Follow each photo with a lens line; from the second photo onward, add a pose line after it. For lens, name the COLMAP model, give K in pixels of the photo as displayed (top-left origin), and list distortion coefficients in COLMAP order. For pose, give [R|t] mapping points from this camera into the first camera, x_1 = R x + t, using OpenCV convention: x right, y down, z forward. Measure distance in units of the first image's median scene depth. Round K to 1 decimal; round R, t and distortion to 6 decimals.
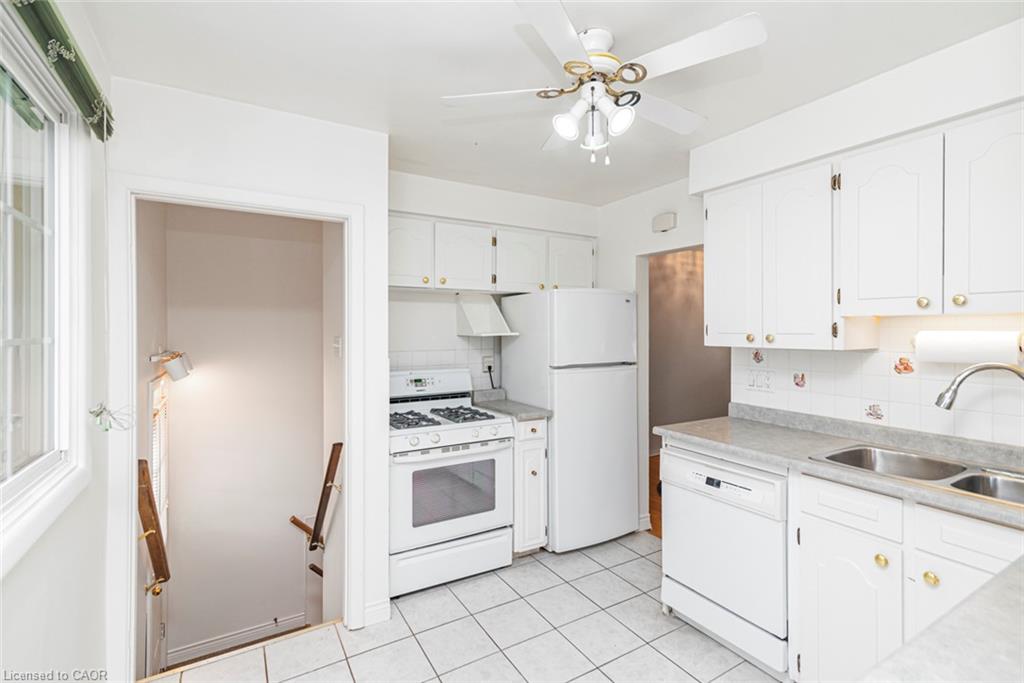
lens RADIAL K [[469.5, 0, 511.9], [0, 469.5, 333.1], [0, 0, 1]] dist [0.008248, 0.000686]
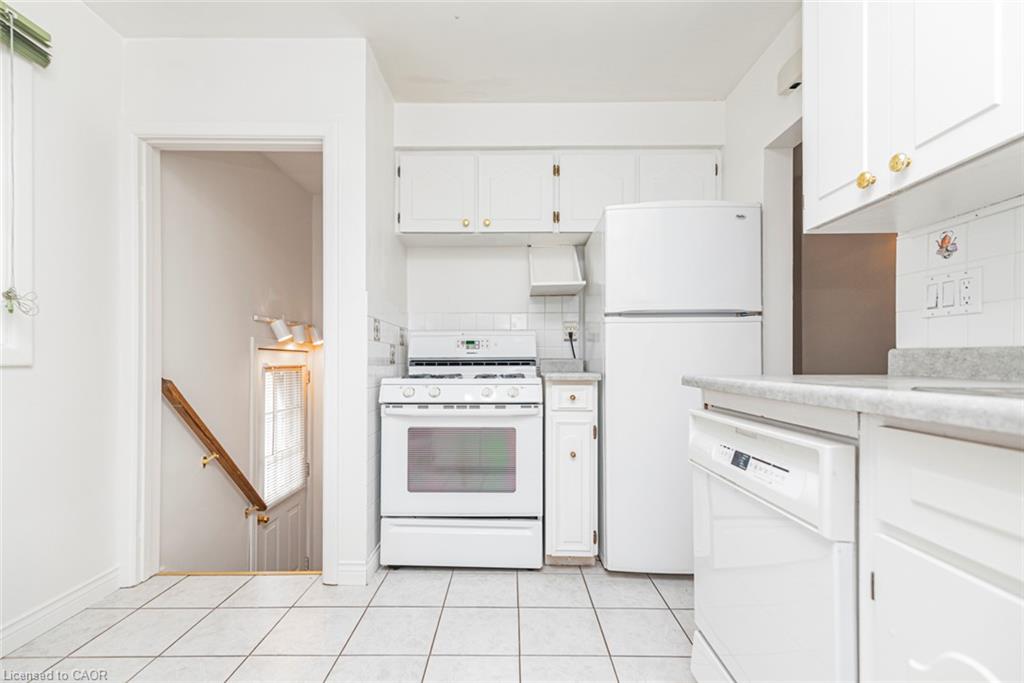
lens RADIAL K [[462.1, 0, 509.3], [0, 462.1, 362.0], [0, 0, 1]] dist [0.013686, 0.000182]
pose [[0.855392, 0.000787, -0.517981, 0.339435], [-0.004292, 0.999975, -0.005569, 0.153779], [0.517964, 0.006987, 0.855374, 0.313649]]
